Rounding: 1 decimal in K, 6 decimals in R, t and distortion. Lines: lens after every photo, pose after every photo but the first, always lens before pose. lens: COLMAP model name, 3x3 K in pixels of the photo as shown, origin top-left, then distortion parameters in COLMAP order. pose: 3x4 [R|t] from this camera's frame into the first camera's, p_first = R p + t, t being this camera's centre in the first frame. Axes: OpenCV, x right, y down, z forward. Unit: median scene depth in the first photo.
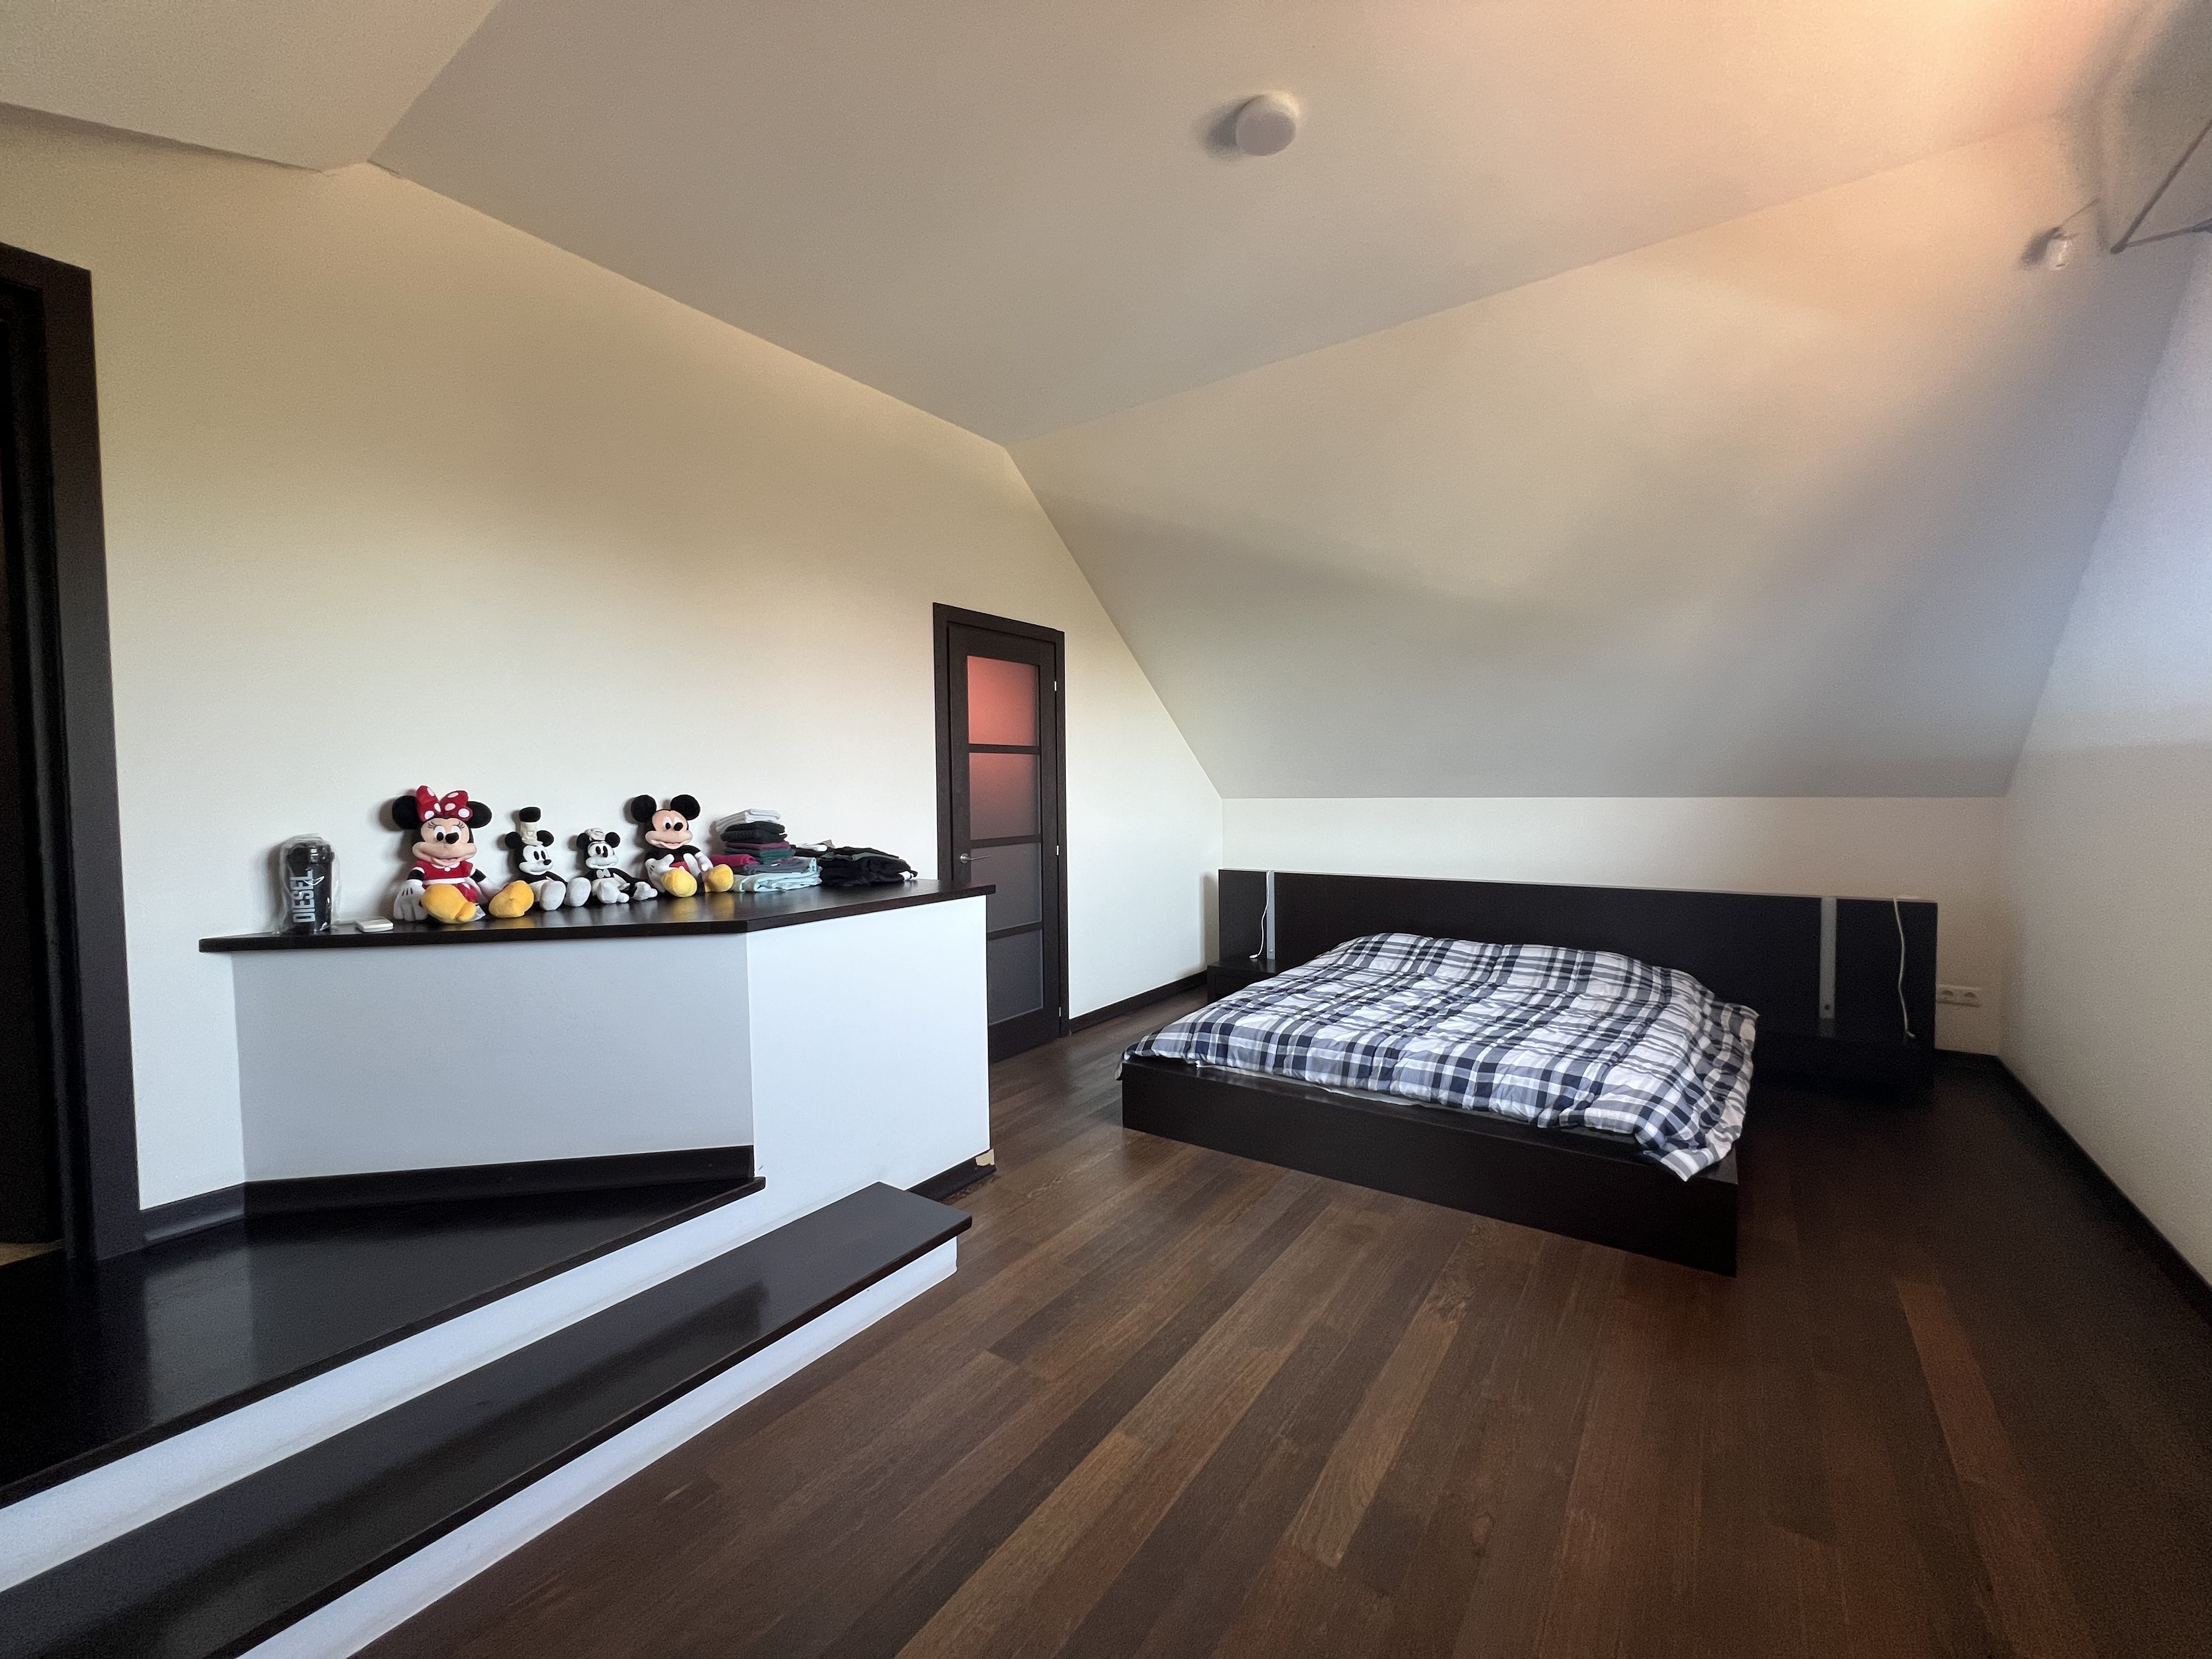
lens RADIAL K [[895.9, 0, 1108.4], [0, 895.9, 823.5], [0, 0, 1]] dist [0.010598, 0.000568]
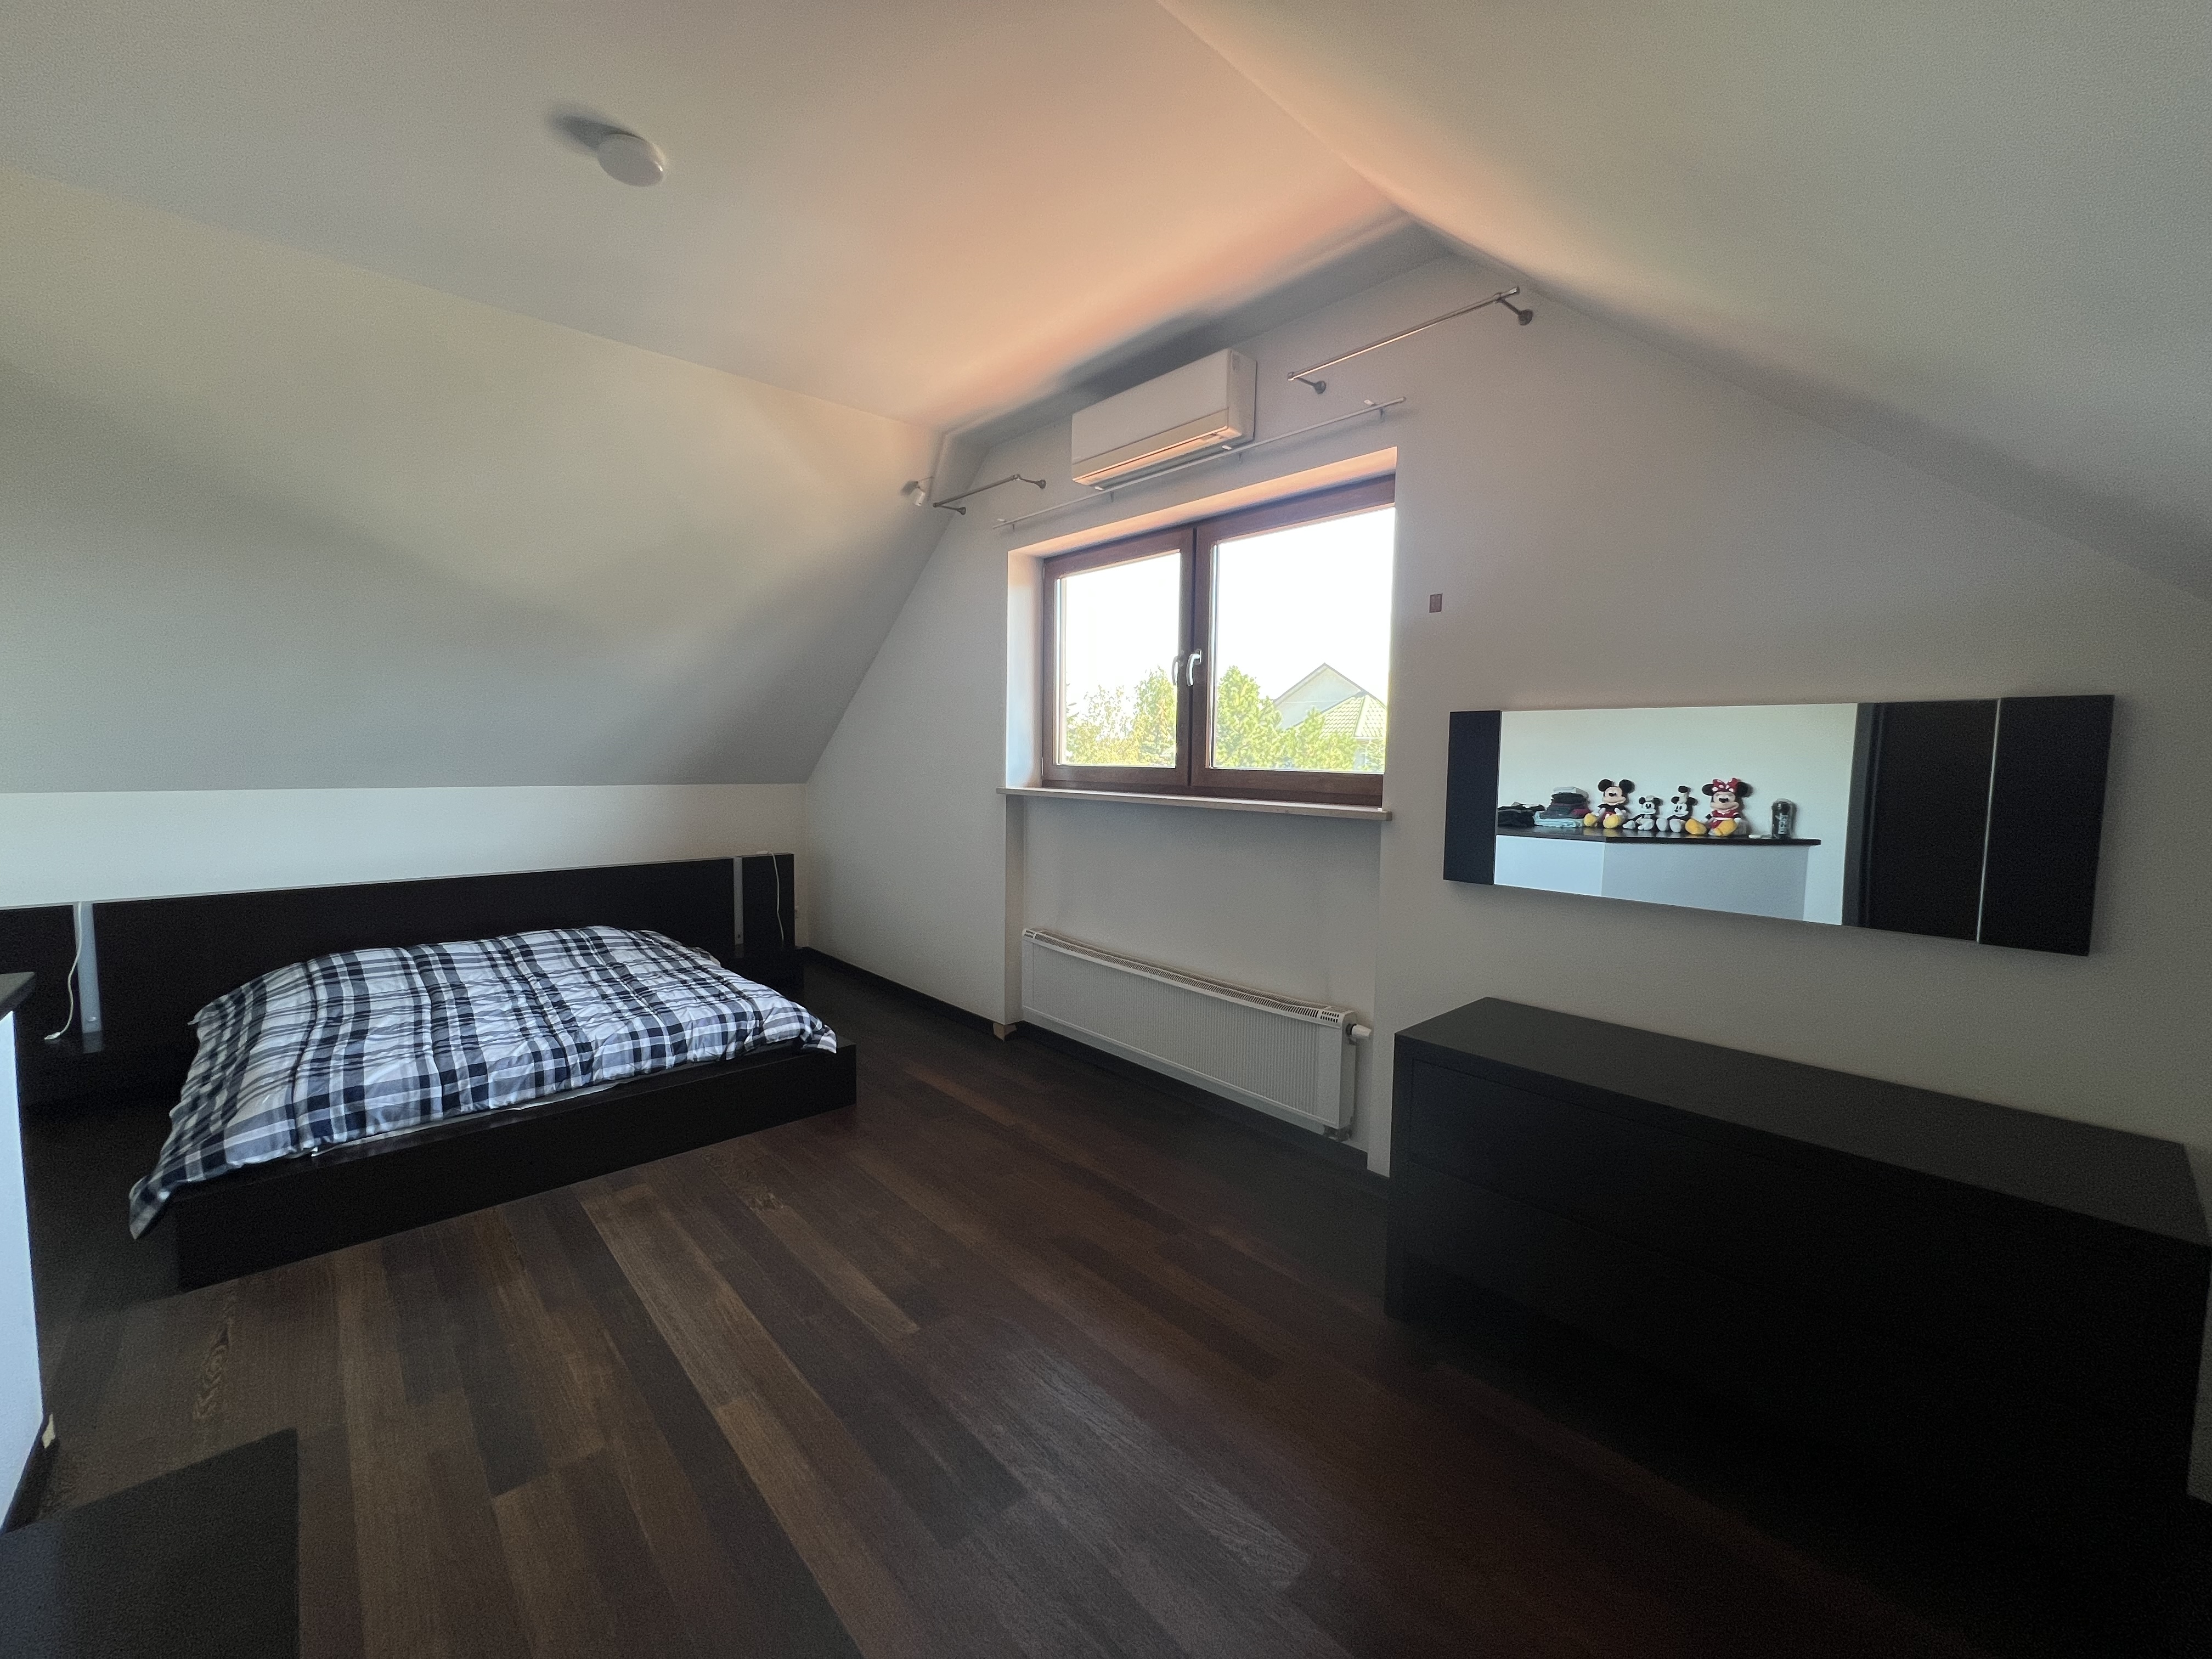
lens RADIAL K [[895.9, 0, 1108.6], [0, 895.9, 826.2], [0, 0, 1]] dist [0.010598, 0.000568]
pose [[0.218561, -0.063569, 0.973751, -0.550736], [0.025307, 0.997909, 0.059466, -0.044305], [-0.975495, 0.011645, 0.219713, 0.183580]]
